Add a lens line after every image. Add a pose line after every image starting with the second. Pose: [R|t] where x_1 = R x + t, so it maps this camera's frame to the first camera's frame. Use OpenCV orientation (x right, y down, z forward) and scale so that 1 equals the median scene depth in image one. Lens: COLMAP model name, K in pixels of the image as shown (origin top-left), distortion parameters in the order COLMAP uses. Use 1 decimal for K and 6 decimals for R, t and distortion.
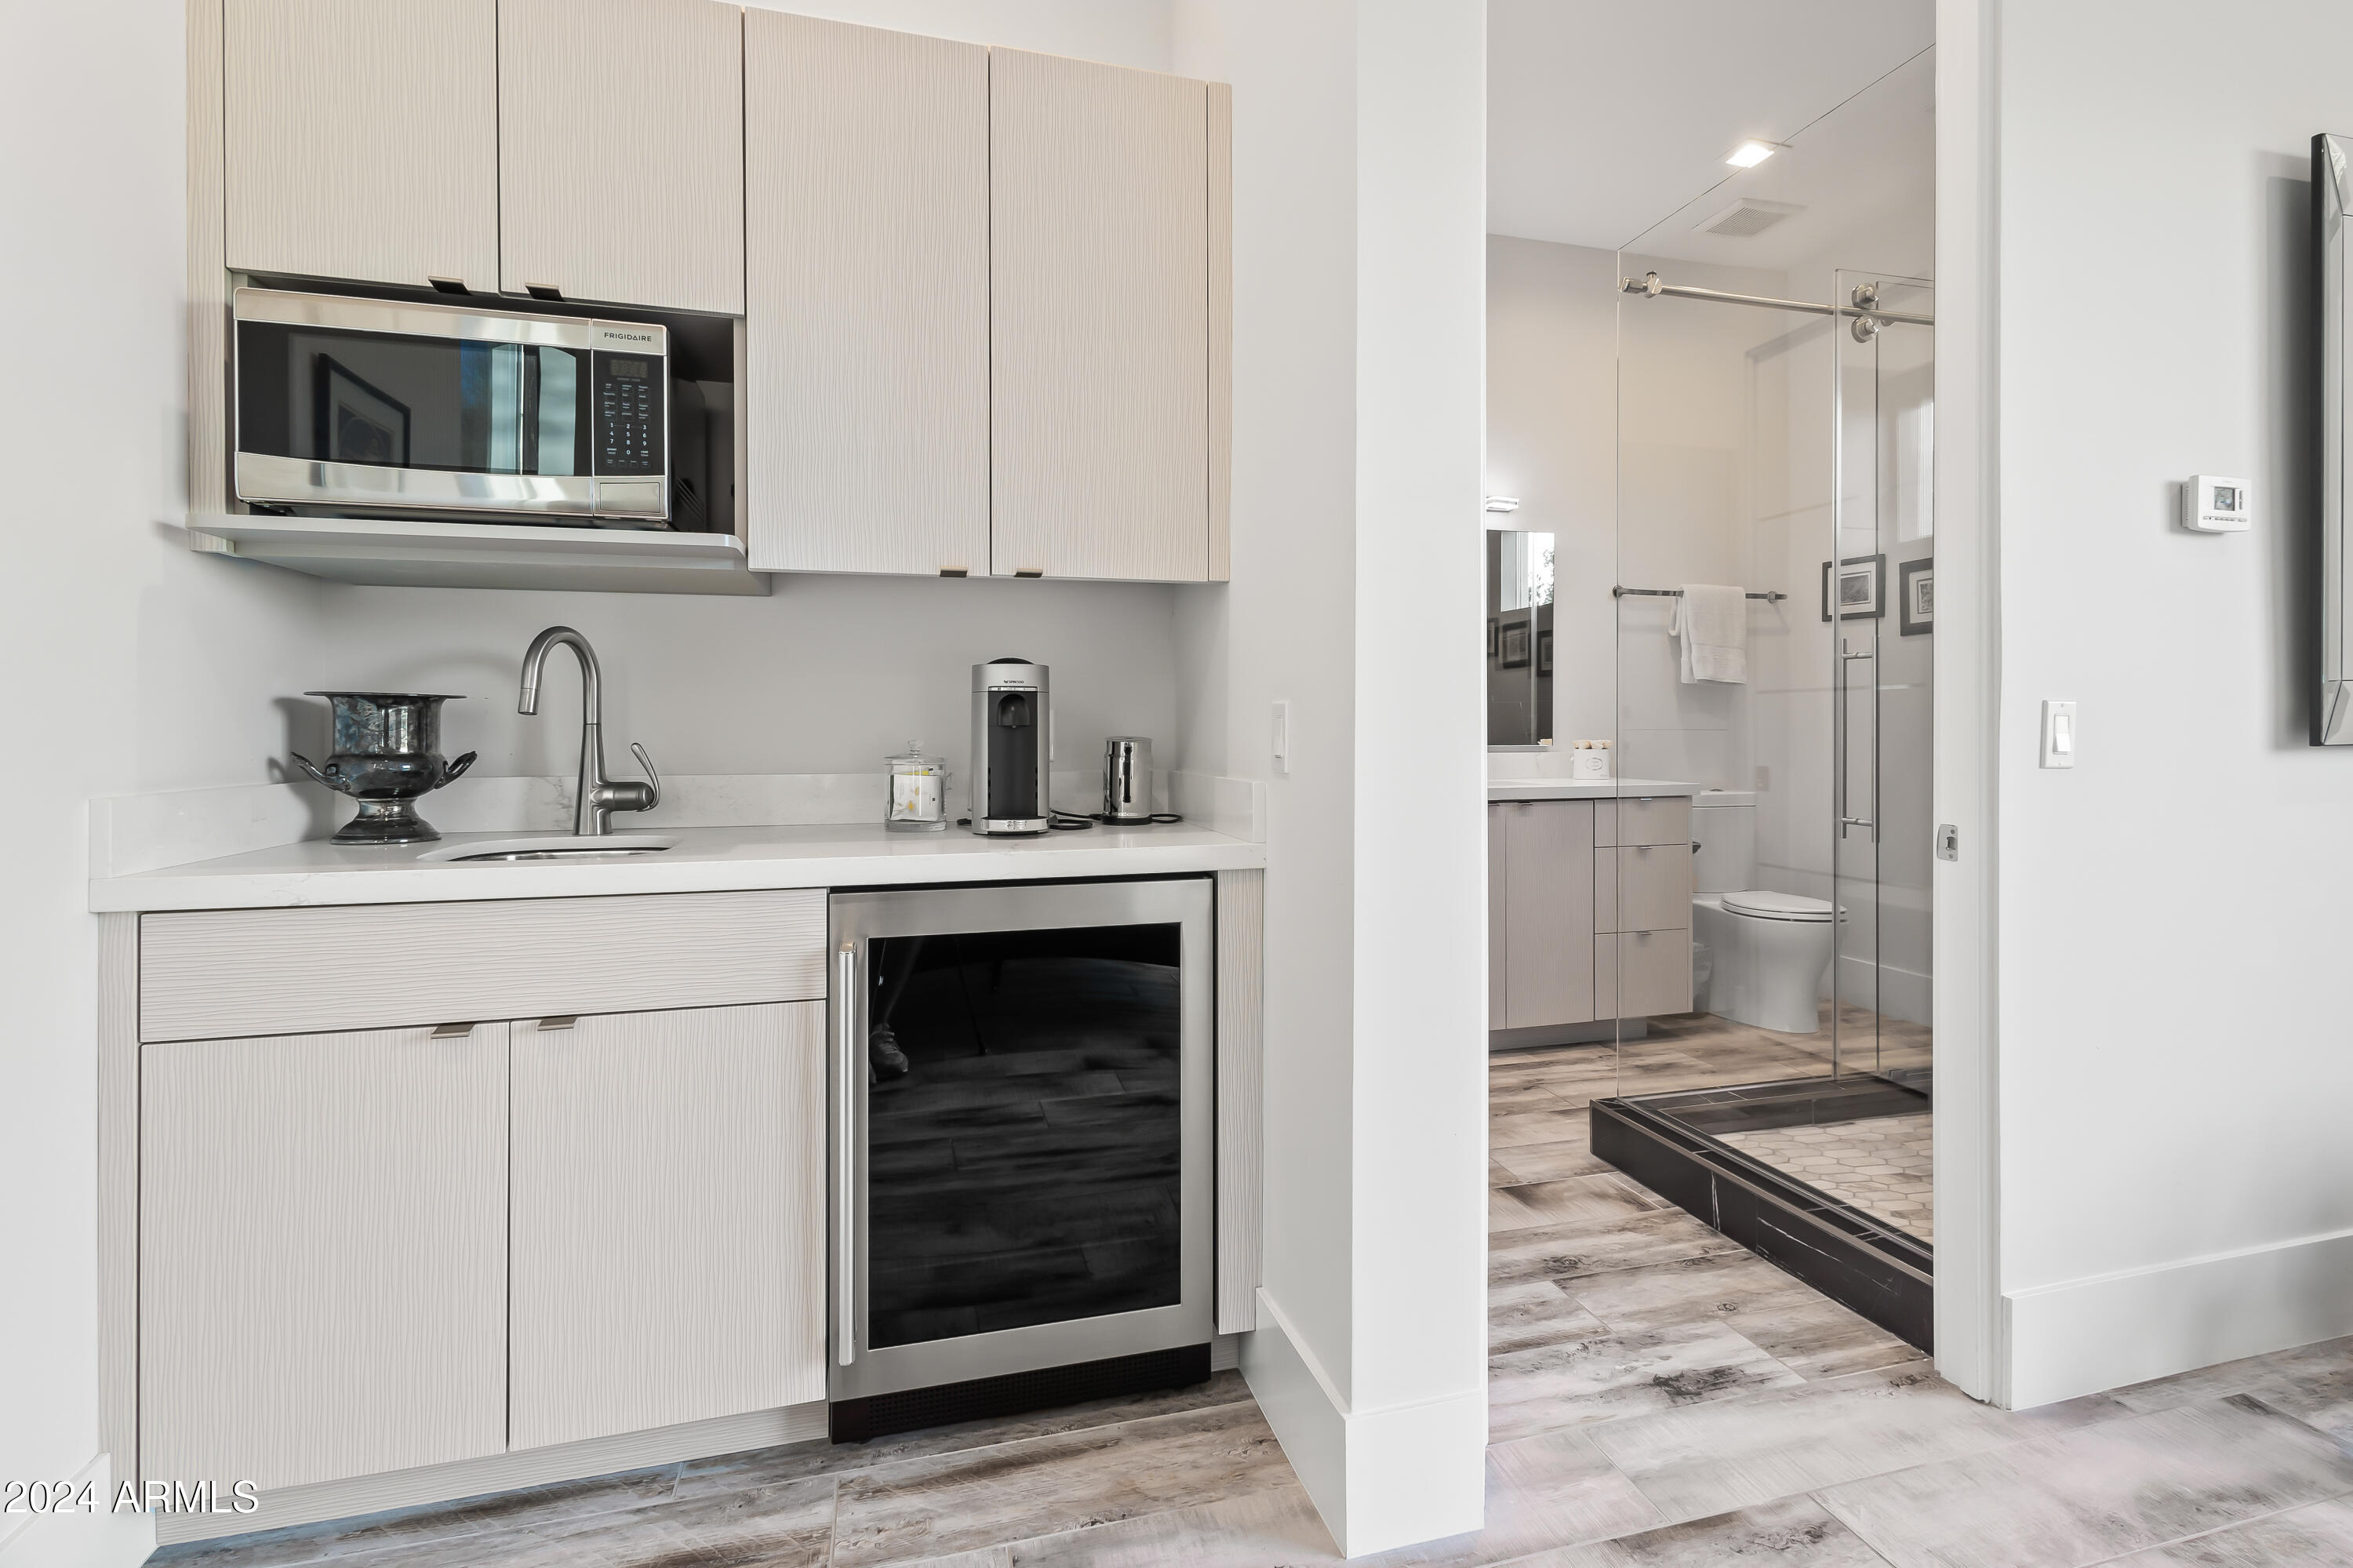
lens RADIAL K [[1091.1, 0, 1178.3], [0, 1091.1, 717.6], [0, 0, 1]] dist [0.002389, 0.000145]
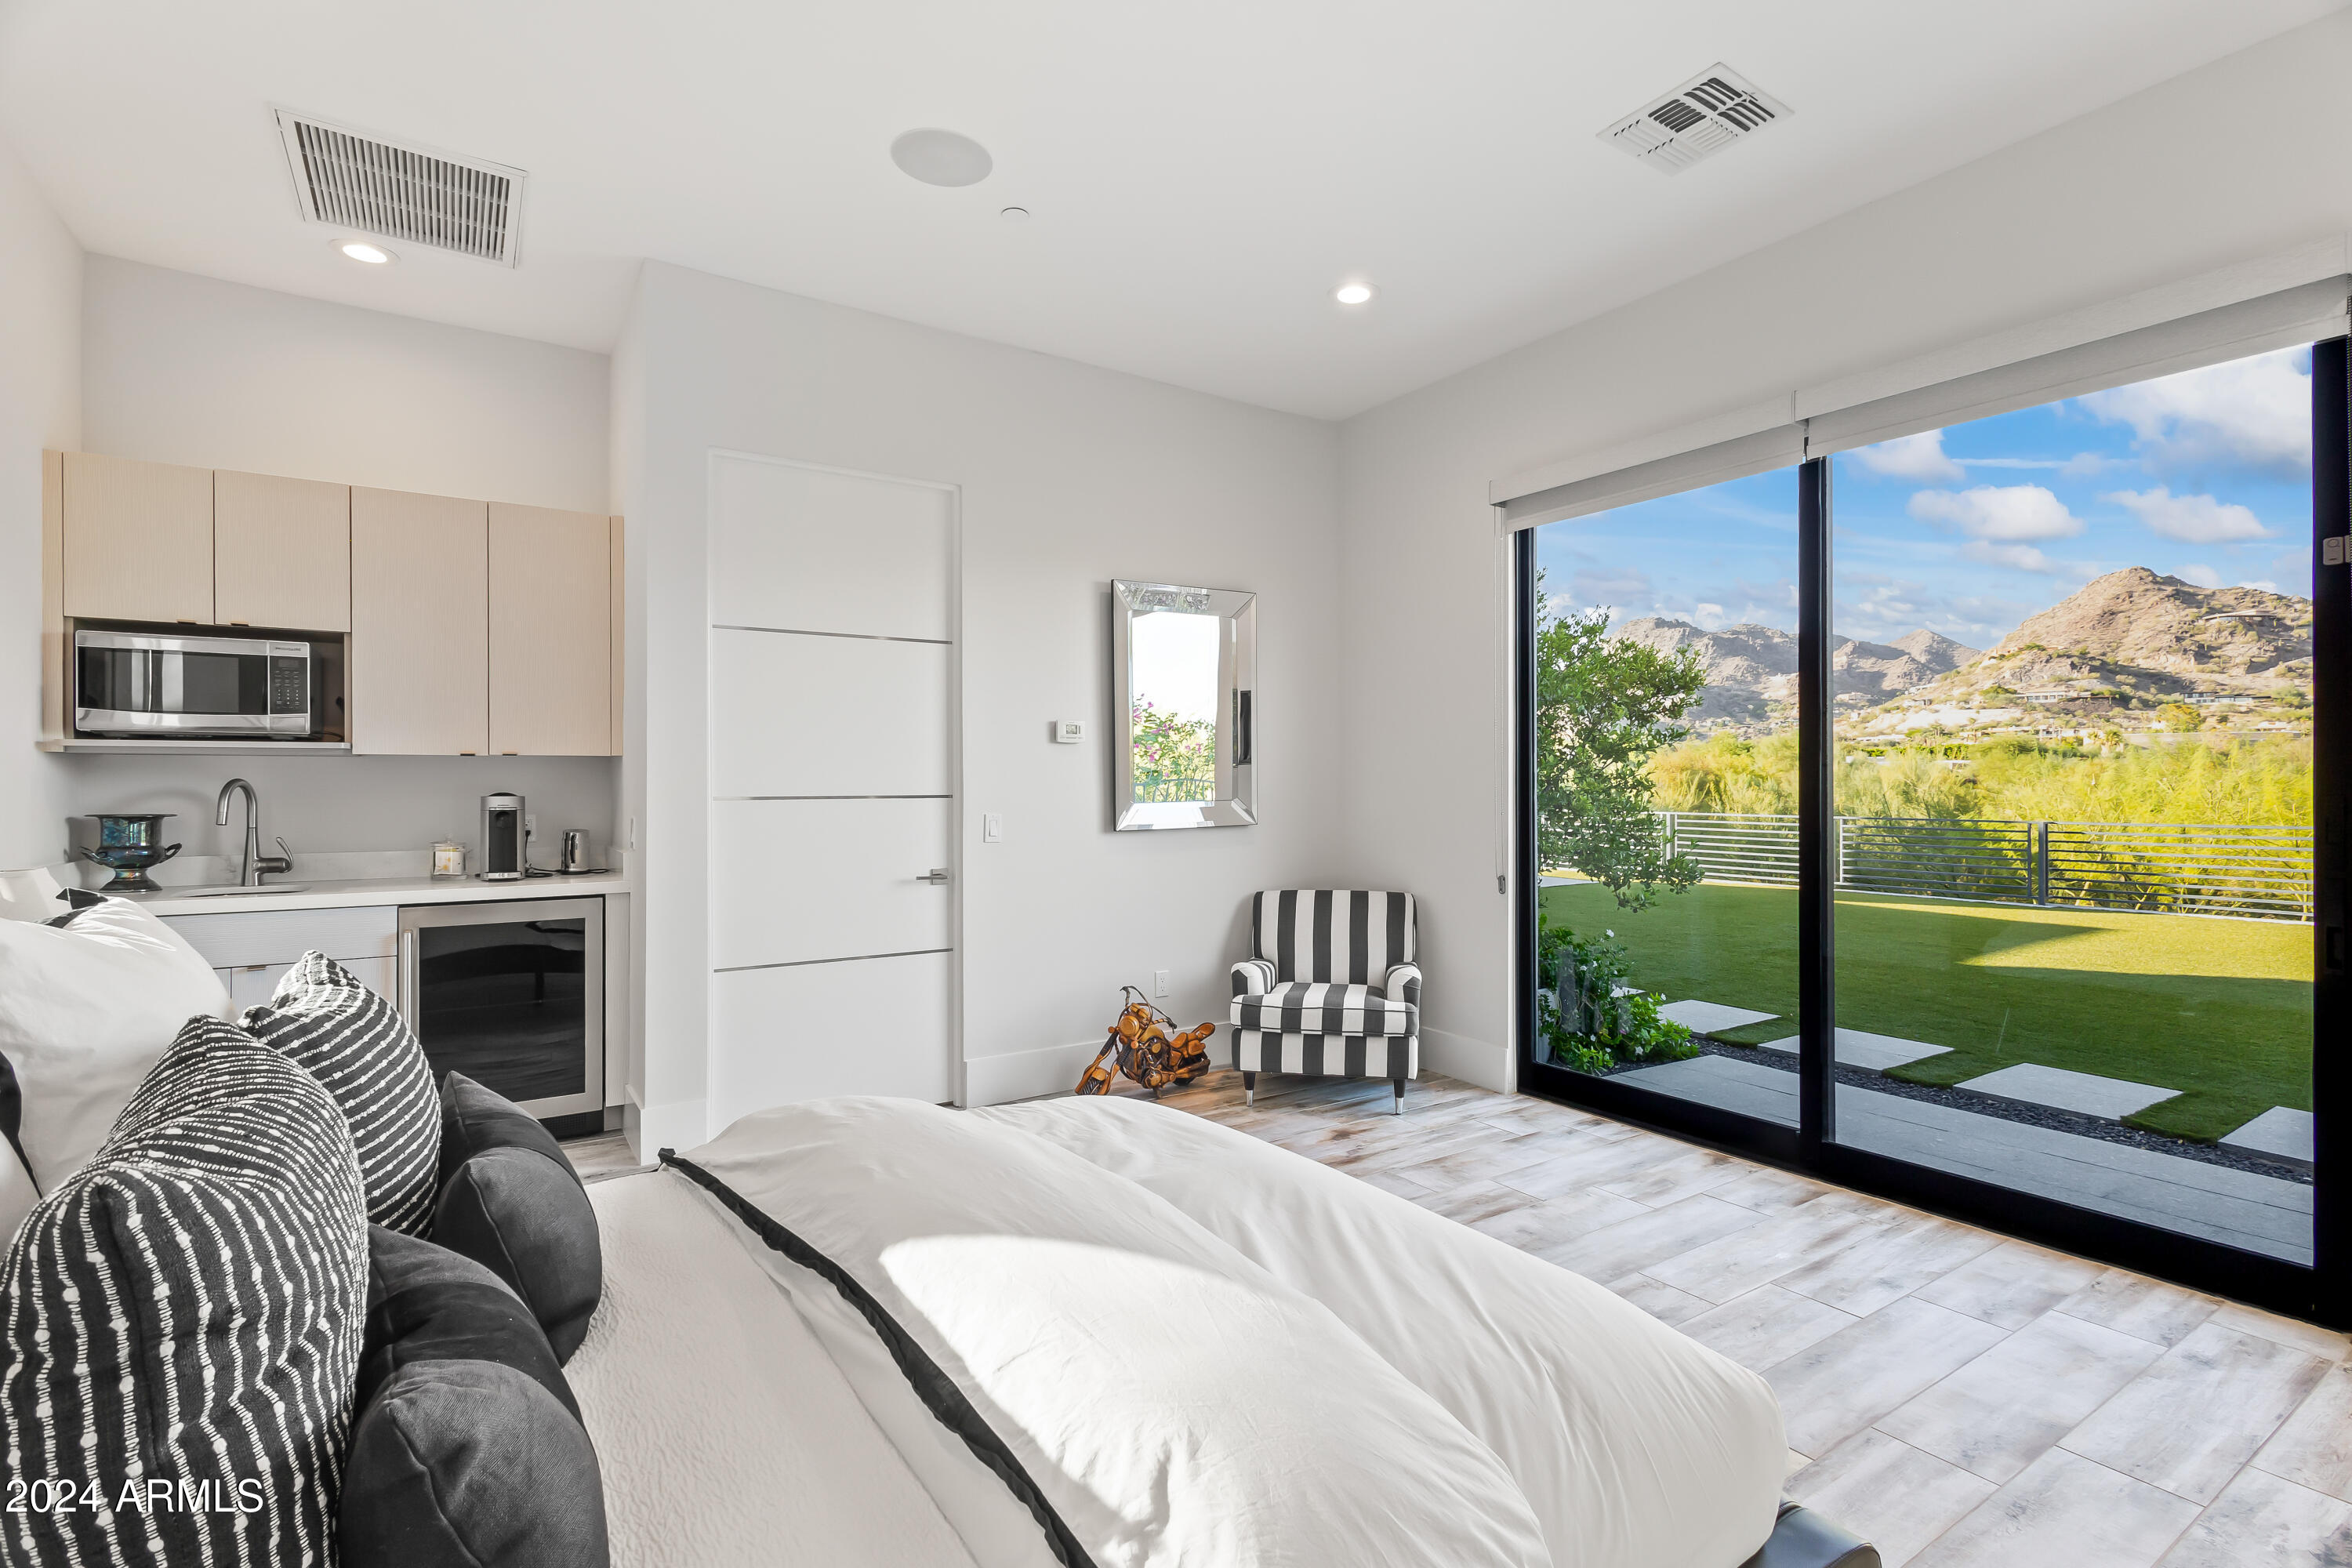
lens RADIAL K [[1099.7, 0, 1171.0], [0, 1099.7, 778.4], [0, 0, 1]] dist [-0.000409, -0.000493]
pose [[0.952260, 0.004208, 0.305258, 0.425967], [-0.007226, 0.999936, 0.008758, -0.114560], [-0.305201, -0.010546, 0.952229, -1.388600]]
